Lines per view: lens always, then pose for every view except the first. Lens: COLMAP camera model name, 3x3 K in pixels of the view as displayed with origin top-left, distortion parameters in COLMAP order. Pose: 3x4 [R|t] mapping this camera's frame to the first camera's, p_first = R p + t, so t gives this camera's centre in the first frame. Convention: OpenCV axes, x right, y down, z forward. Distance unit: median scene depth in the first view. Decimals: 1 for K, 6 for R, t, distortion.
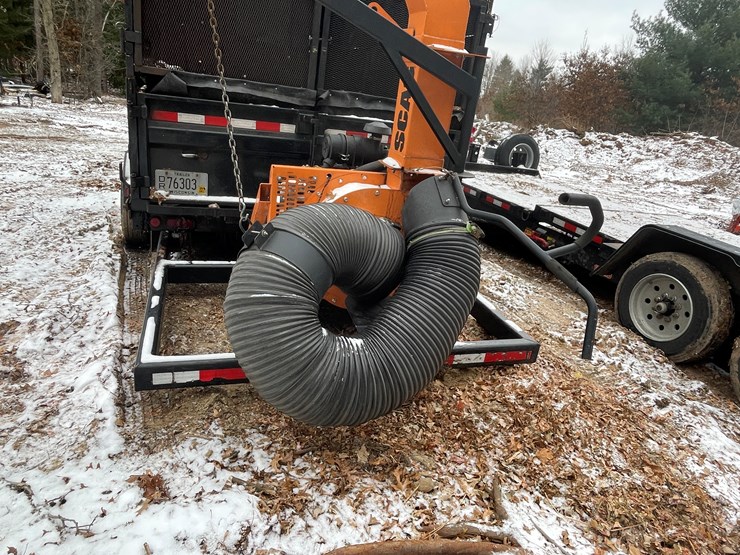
lens RADIAL K [[490.1, 0, 365.2], [0, 490.1, 277.5], [0, 0, 1]] dist [-0.000321, -0.002359]
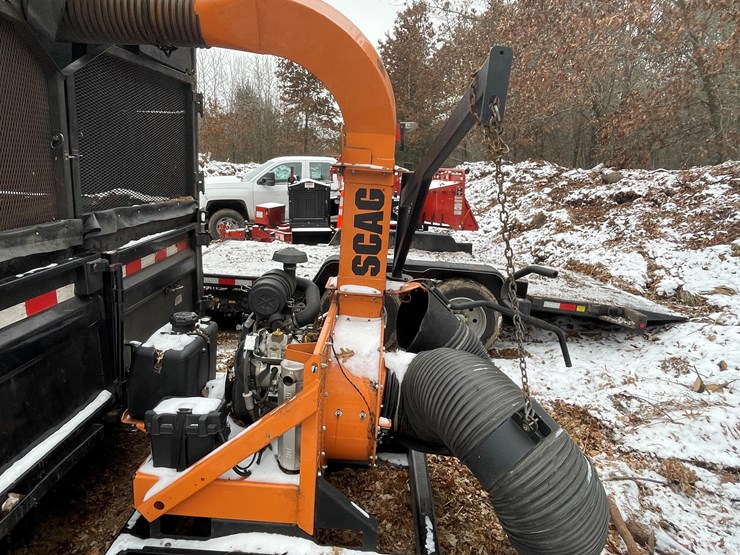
lens RADIAL K [[480.5, 0, 370.0], [0, 480.5, 277.5], [0, 0, 1]] dist [-0.002298, -0.001119]
pose [[0.322302, -0.327335, 0.888242, -0.543007], [0.326138, 0.919264, 0.220426, -0.338016], [-0.888682, 0.218645, 0.403037, 0.478596]]
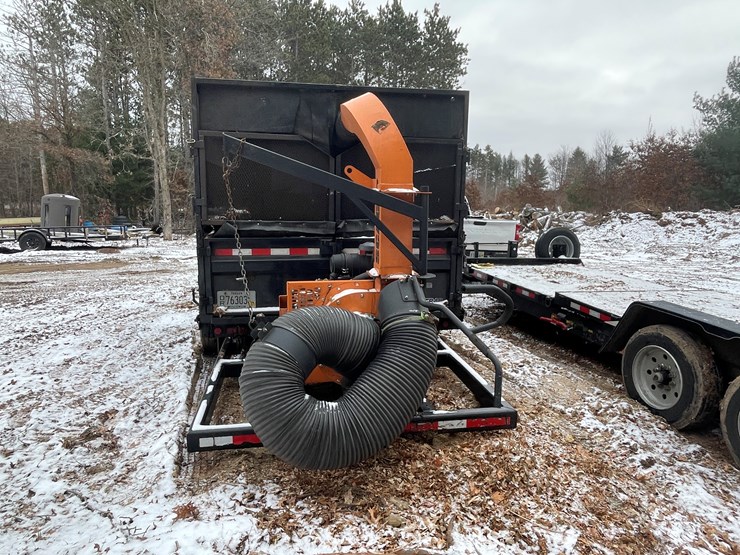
lens RADIAL K [[490.1, 0, 365.2], [0, 490.1, 277.5], [0, 0, 1]] dist [-0.000321, -0.002359]
pose [[0.981581, -0.089885, -0.168578, 0.193066], [0.052974, 0.975861, -0.211873, 0.046241], [0.183553, 0.199040, 0.962648, -0.215627]]
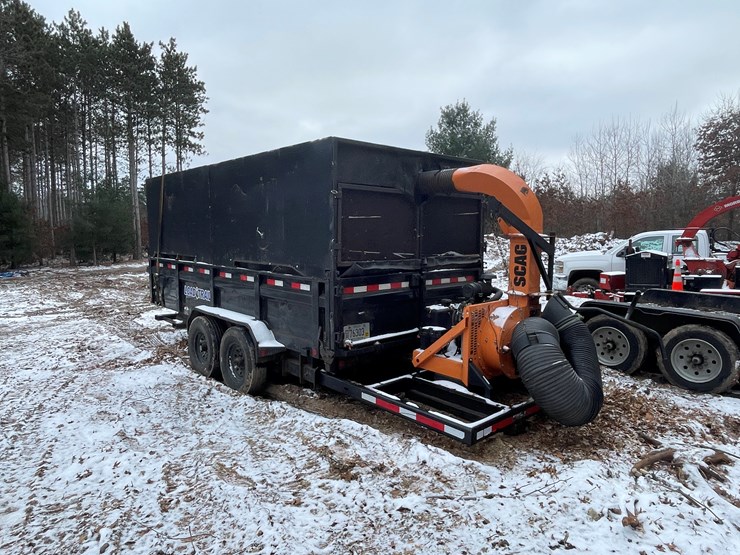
lens RADIAL K [[490.9, 0, 370.0], [0, 490.9, 277.5], [0, 0, 1]] dist [-0.004498, -0.000912]
pose [[0.906567, -0.164397, 0.388730, -0.885785], [0.253499, 0.948478, -0.190074, -0.059513], [-0.337454, 0.270858, 0.901532, -0.382908]]
